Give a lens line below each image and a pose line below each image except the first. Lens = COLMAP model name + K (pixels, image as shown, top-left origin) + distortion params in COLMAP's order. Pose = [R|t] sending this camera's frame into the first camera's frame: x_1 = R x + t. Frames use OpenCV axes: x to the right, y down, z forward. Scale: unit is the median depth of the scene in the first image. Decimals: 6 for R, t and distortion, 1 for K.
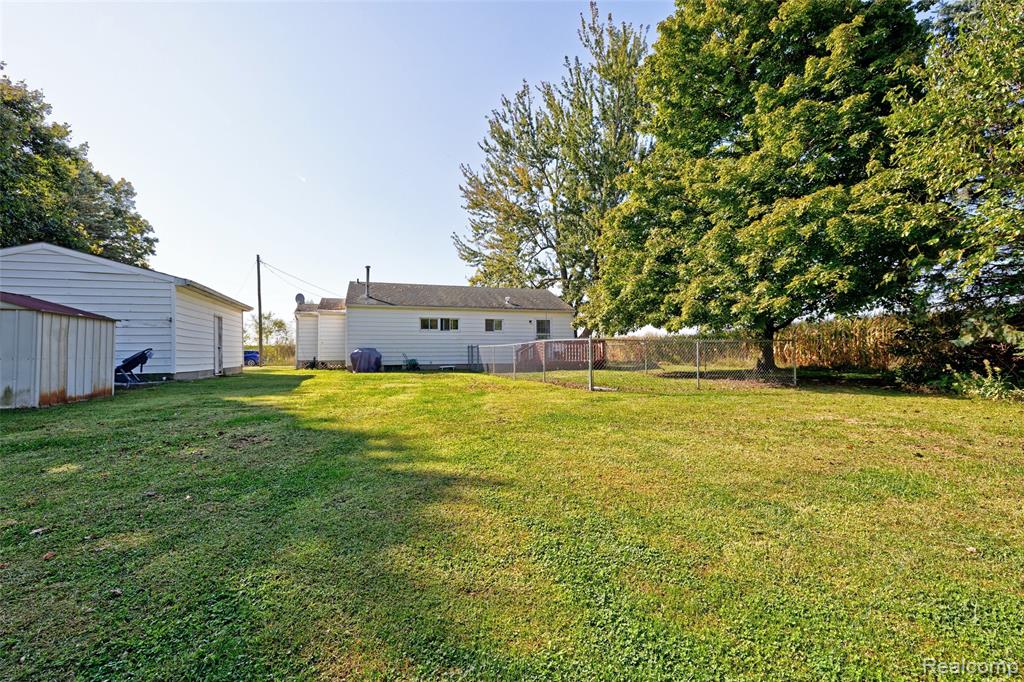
lens RADIAL K [[439.0, 0, 514.5], [0, 439.0, 336.8], [0, 0, 1]] dist [-0.000217, -0.000032]
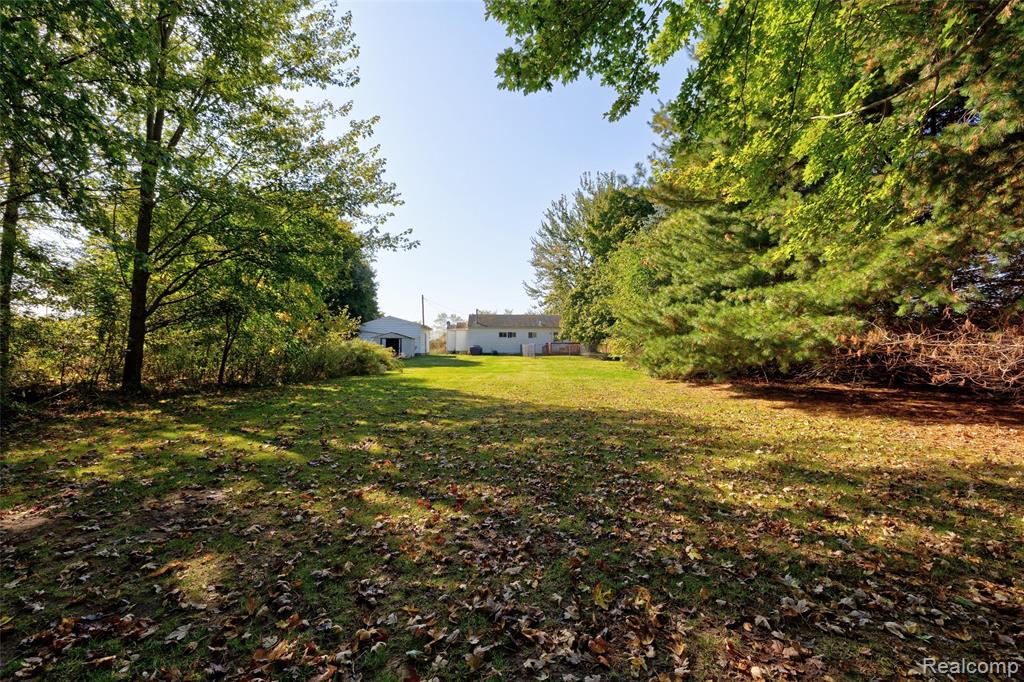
lens RADIAL K [[439.0, 0, 513.4], [0, 439.0, 339.8], [0, 0, 1]] dist [-0.000217, -0.000032]
pose [[0.971082, 0.007263, -0.238635, 0.376174], [-0.005152, 0.999942, 0.009470, -0.023344], [0.238690, -0.007967, 0.971063, -1.115856]]
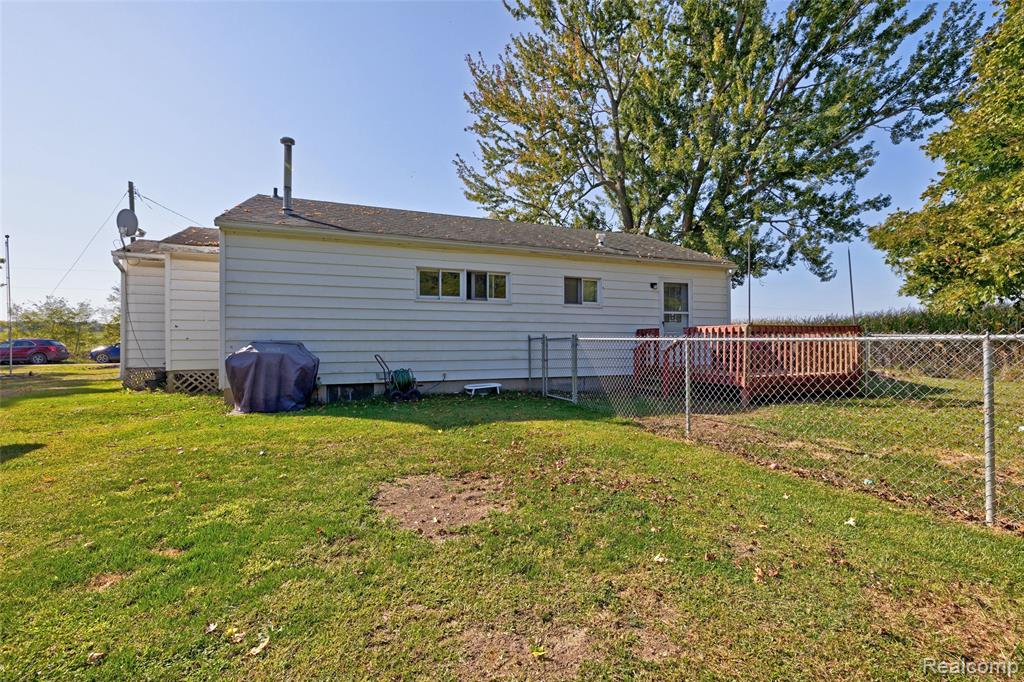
lens RADIAL K [[439.0, 0, 512.0], [0, 439.0, 338.7], [0, 0, 1]] dist [-0.000217, -0.000032]
pose [[0.998893, 0.010393, 0.045888, -0.137510], [-0.012035, 0.999292, 0.035640, 0.006423], [-0.045485, -0.036153, 0.998311, 0.556459]]
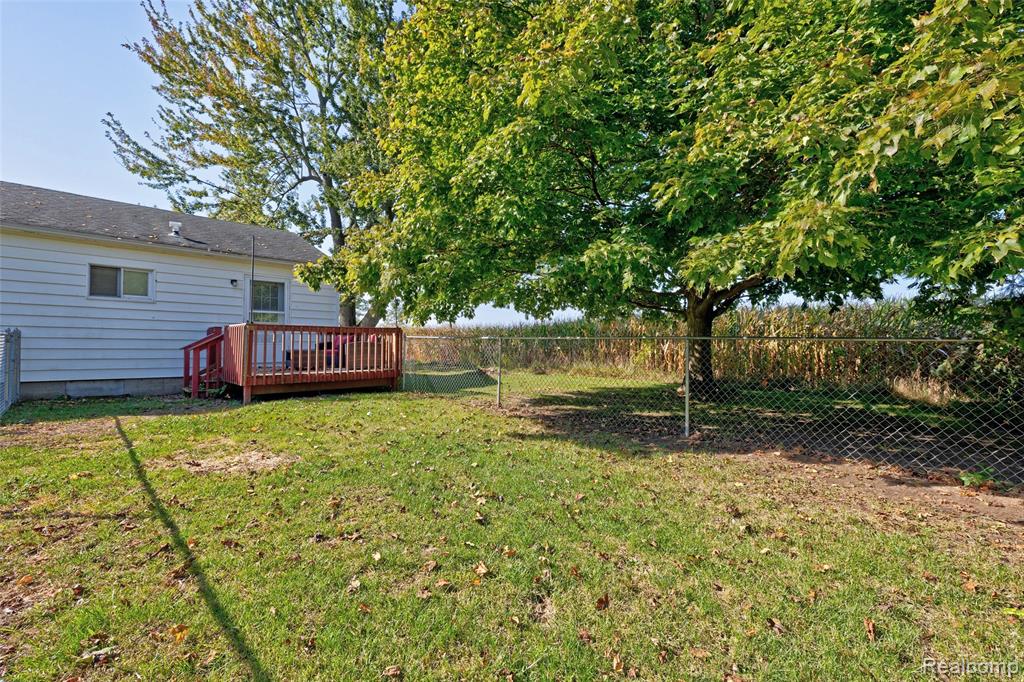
lens RADIAL K [[439.0, 0, 516.1], [0, 439.0, 336.4], [0, 0, 1]] dist [-0.000217, -0.000032]
pose [[0.888855, 0.027632, 0.457355, 0.090506], [-0.036875, 0.999256, 0.011295, 0.004222], [-0.456702, -0.026905, 0.889213, 0.483377]]
